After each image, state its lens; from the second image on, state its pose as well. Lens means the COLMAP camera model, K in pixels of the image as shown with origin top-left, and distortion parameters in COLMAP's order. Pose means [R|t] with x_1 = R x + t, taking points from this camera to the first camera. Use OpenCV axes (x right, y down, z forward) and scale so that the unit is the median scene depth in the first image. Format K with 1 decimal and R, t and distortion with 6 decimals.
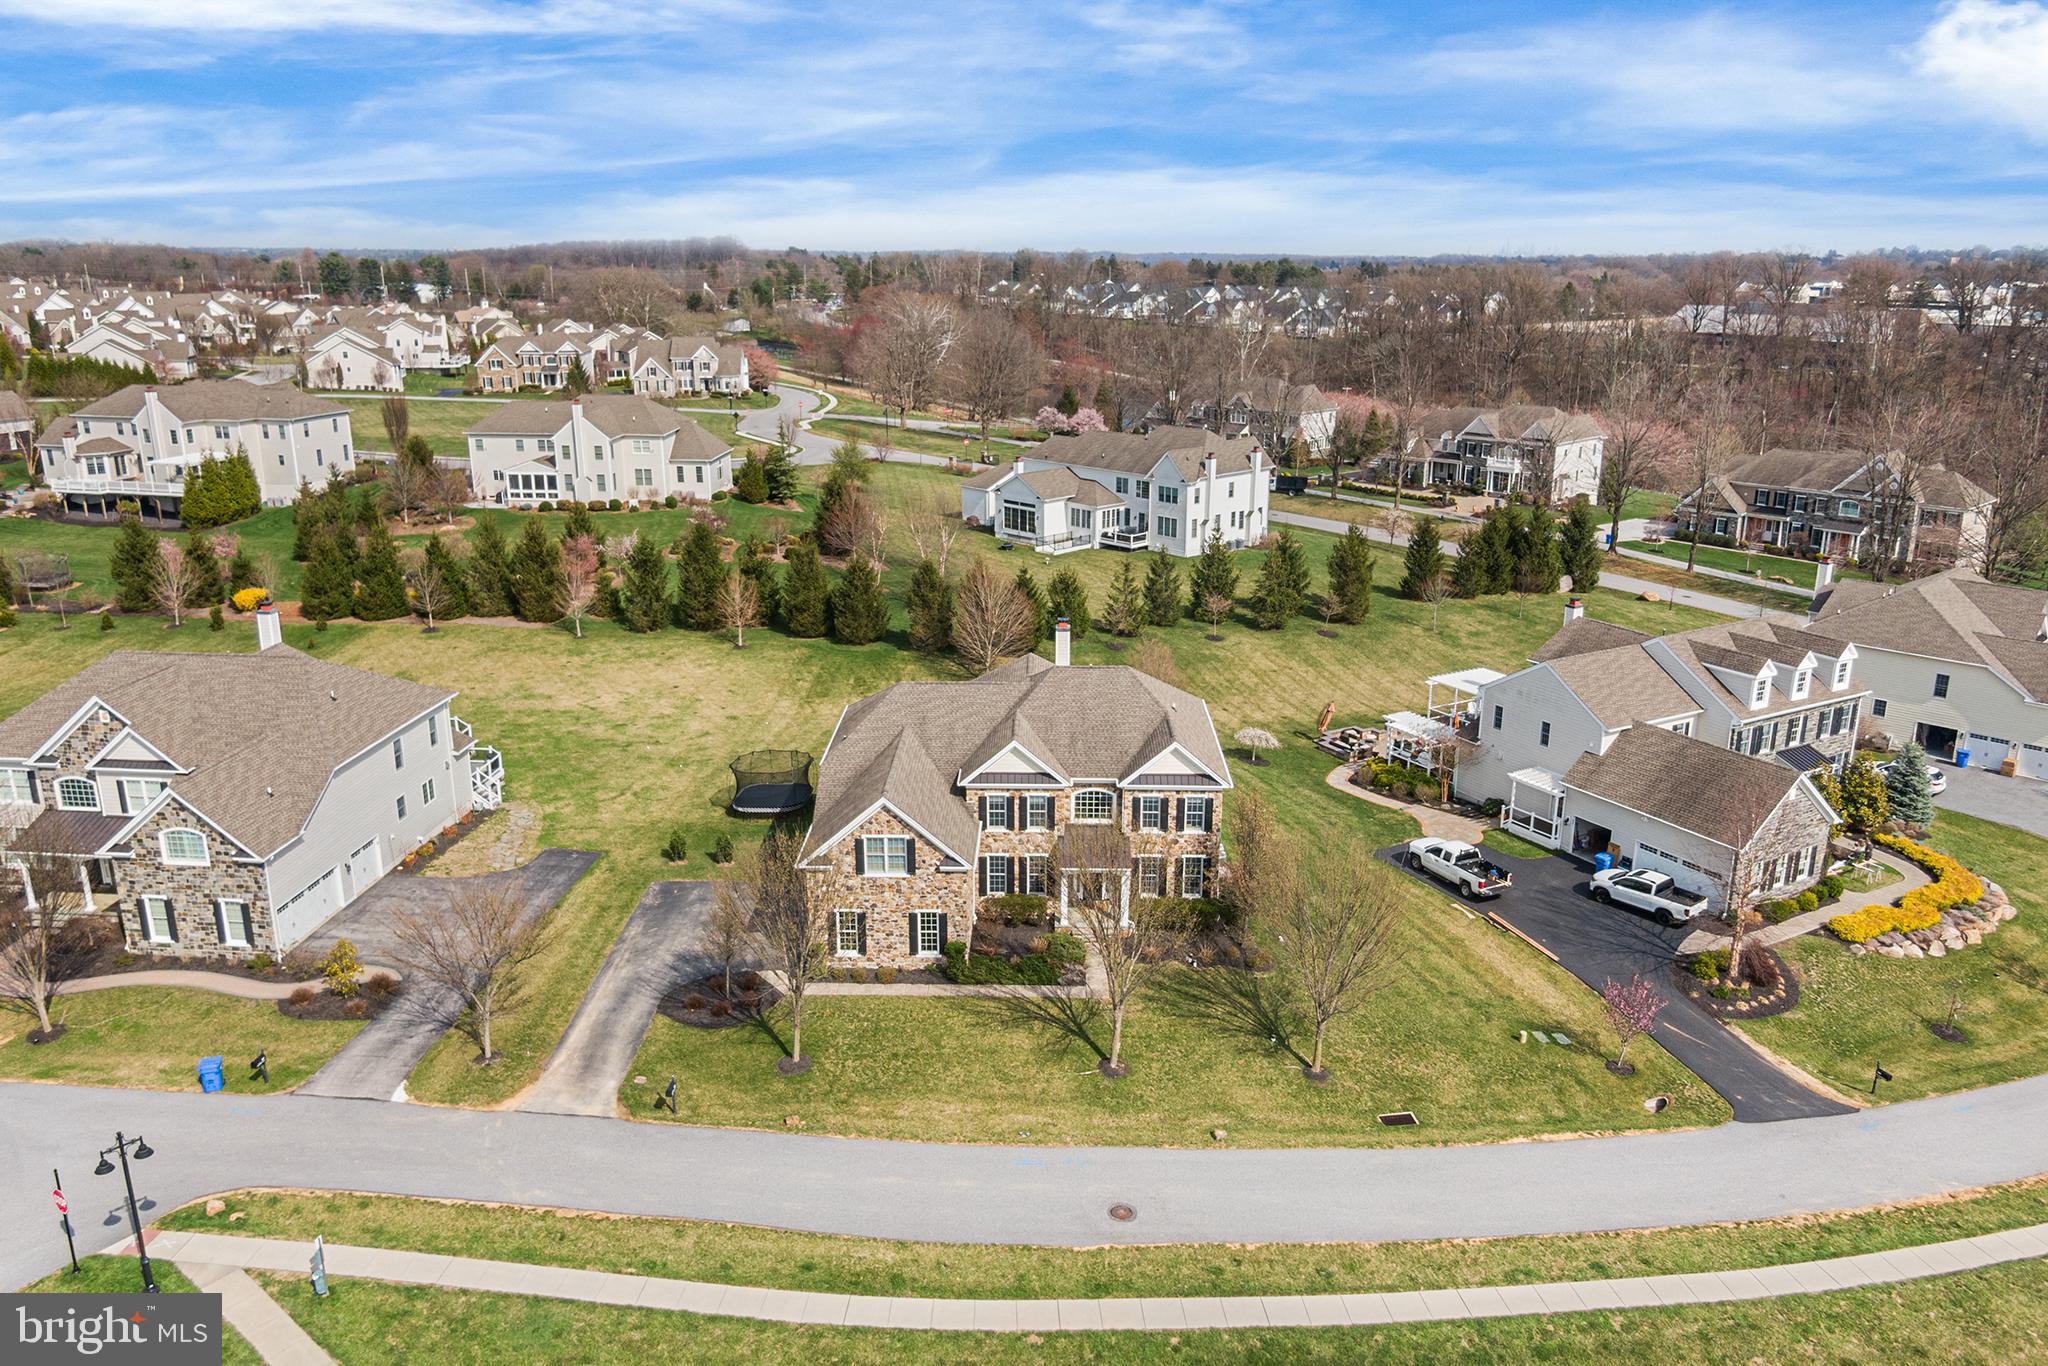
lens RADIAL K [[1448.2, 0, 1023.2], [0, 1448.2, 665.9], [0, 0, 1]] dist [0.030785, -0.053572]
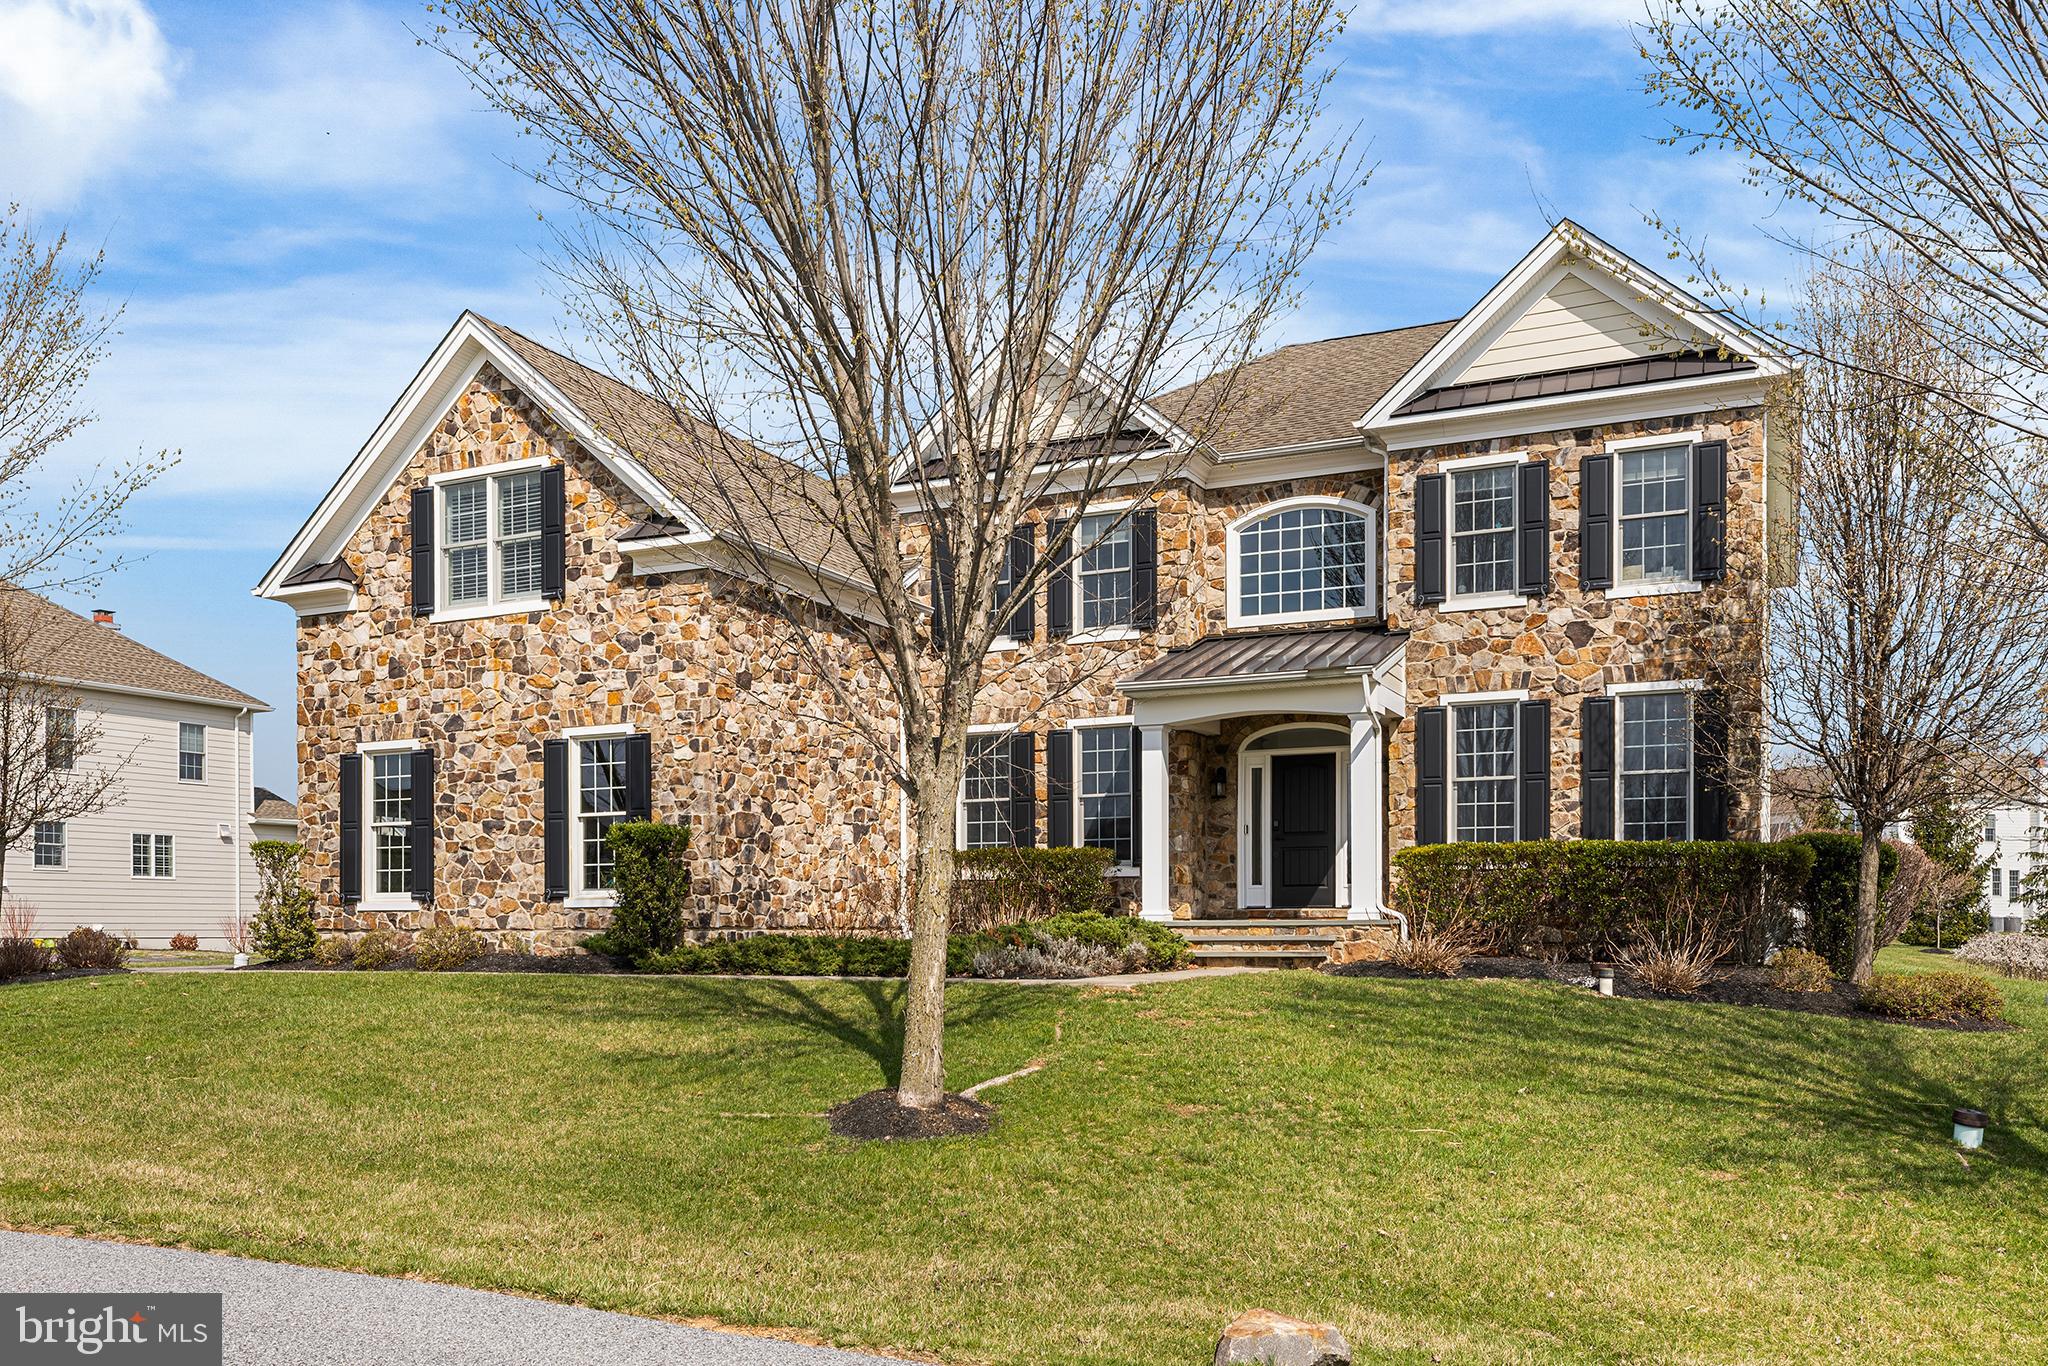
lens RADIAL K [[1646.9, 0, 1025.8], [0, 1646.9, 957.8], [0, 0, 1]] dist [-0.003416, -0.000560]
pose [[0.914099, 0.004034, -0.405471, 0.108939], [-0.107796, 0.966386, -0.233404, 0.210718], [0.390900, 0.257063, 0.883808, 0.570228]]
